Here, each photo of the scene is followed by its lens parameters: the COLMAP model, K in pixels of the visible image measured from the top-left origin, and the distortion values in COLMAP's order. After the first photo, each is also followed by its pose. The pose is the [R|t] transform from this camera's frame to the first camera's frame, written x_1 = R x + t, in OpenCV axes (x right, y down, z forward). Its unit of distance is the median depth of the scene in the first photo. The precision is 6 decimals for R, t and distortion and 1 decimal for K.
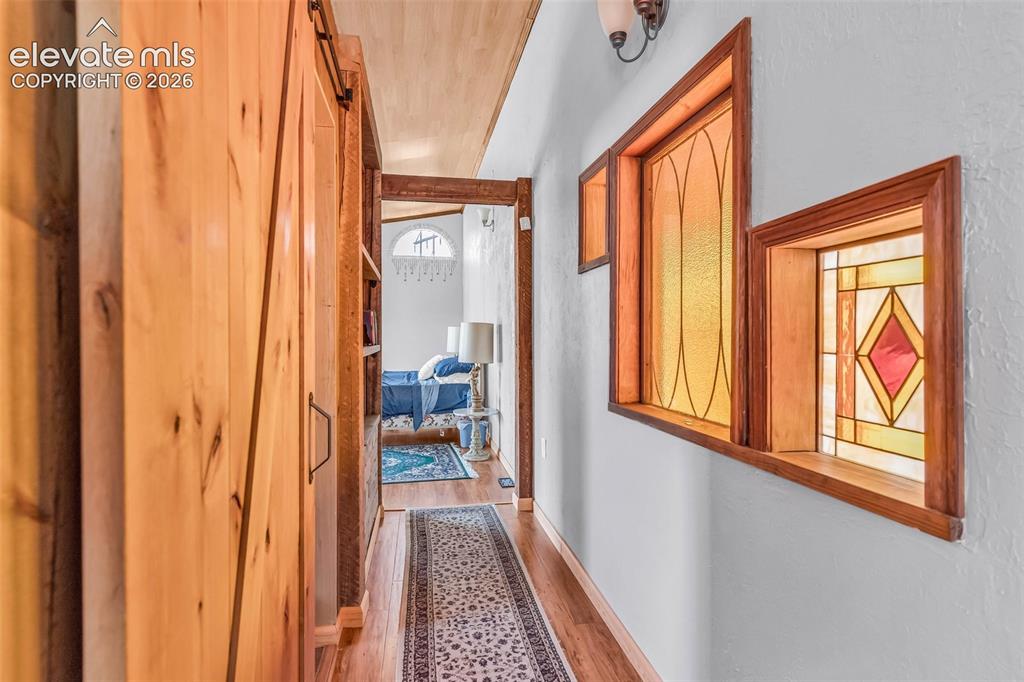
lens RADIAL K [[501.9, 0, 512.0], [0, 501.9, 341.0], [0, 0, 1]] dist [0.000739, 0.000323]
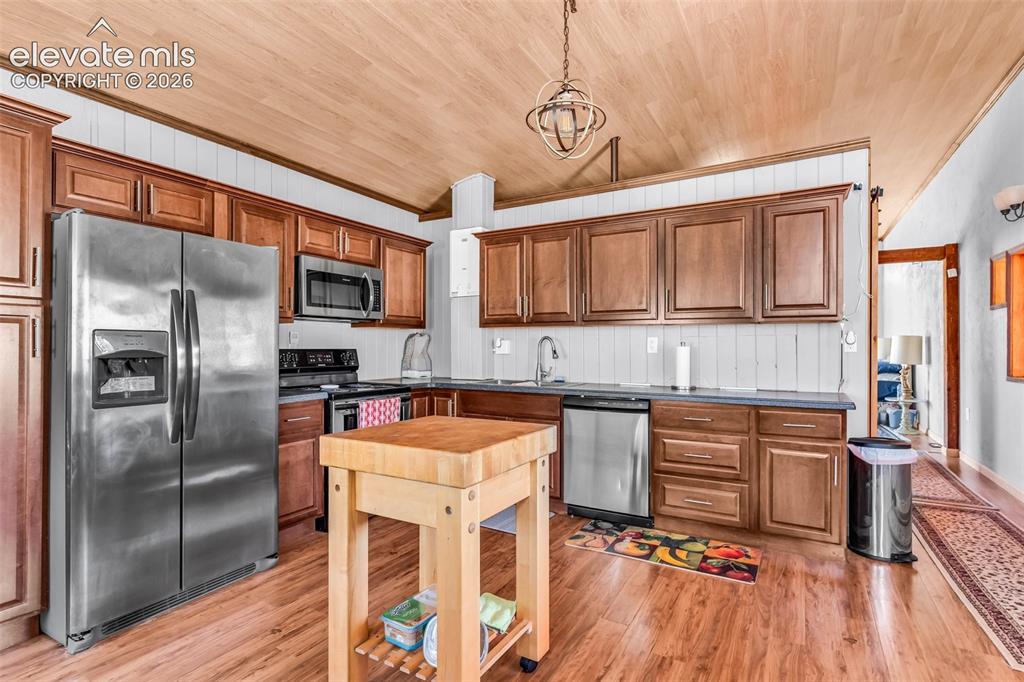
lens RADIAL K [[501.9, 0, 512.0], [0, 501.9, 341.0], [0, 0, 1]] dist [0.000739, 0.000323]
pose [[0.765801, 0.000105, -0.643077, -0.012186], [-0.013612, 0.999779, -0.016047, 0.015484], [0.642933, 0.021042, 0.765633, -0.721564]]
